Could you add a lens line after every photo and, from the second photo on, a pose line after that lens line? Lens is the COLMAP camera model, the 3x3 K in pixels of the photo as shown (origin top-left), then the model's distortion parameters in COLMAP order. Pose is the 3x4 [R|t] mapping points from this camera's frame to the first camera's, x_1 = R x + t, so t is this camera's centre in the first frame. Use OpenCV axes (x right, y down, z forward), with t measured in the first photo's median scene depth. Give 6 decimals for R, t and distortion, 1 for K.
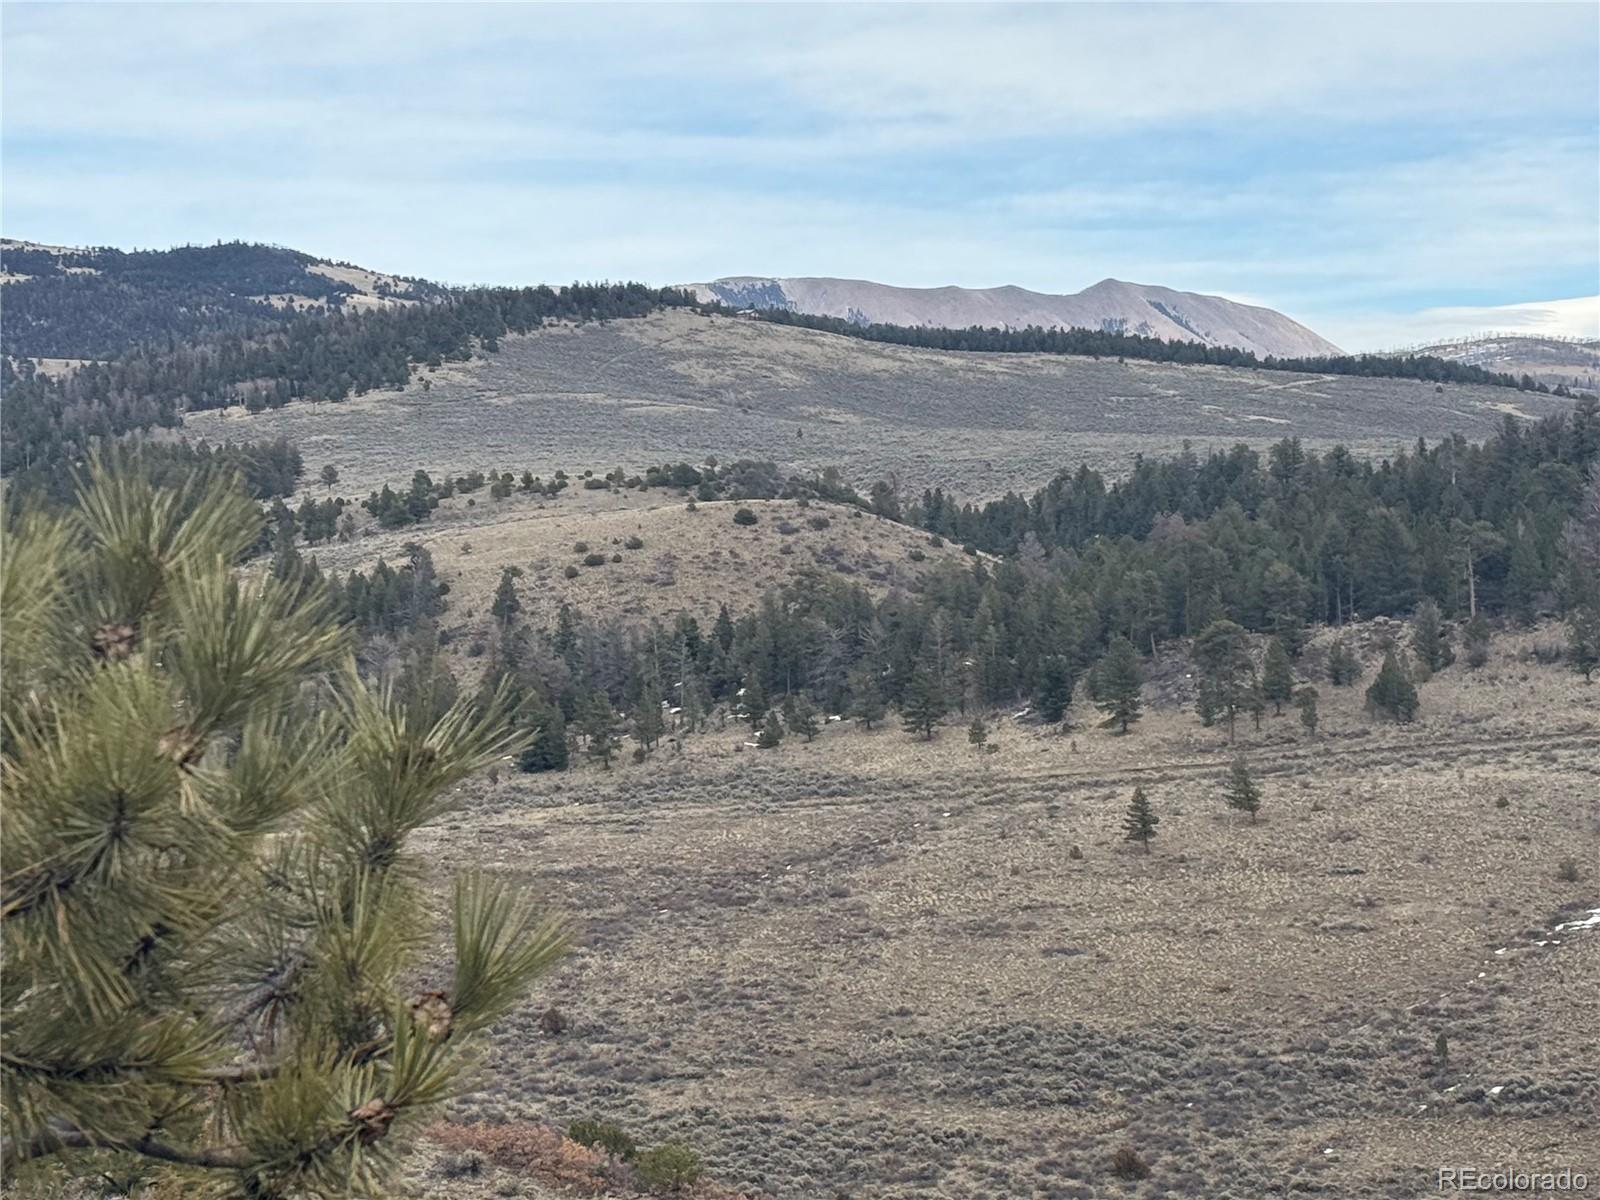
lens RADIAL K [[3903.3, 0, 800.0], [0, 3903.3, 600.0], [0, 0, 1]] dist [0.076236, 0.721511]
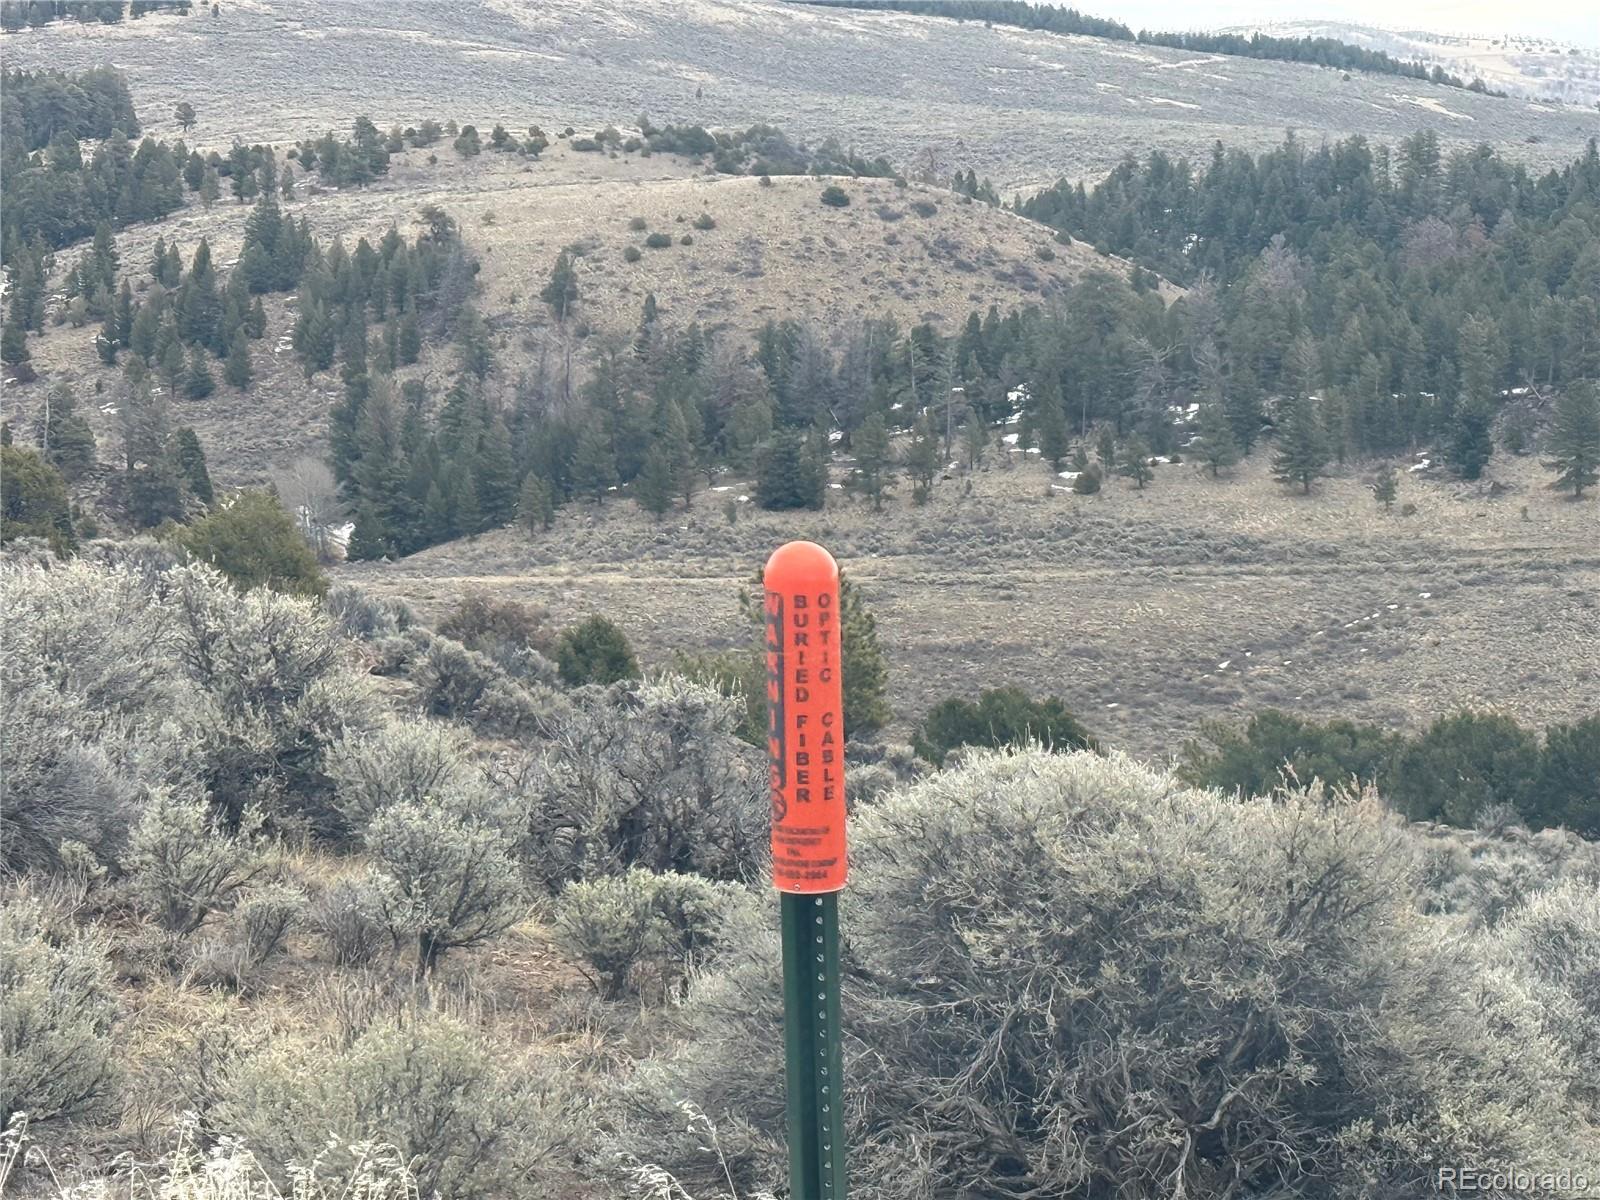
lens RADIAL K [[4429.1, 0, 800.0], [0, 4429.1, 600.0], [0, 0, 1]] dist [0.128897, 0.717694]
pose [[0.995334, 0.041816, 0.086959, -0.099303], [-0.047814, 0.996534, 0.068068, 0.000198], [-0.083811, -0.071908, 0.993884, 0.064744]]
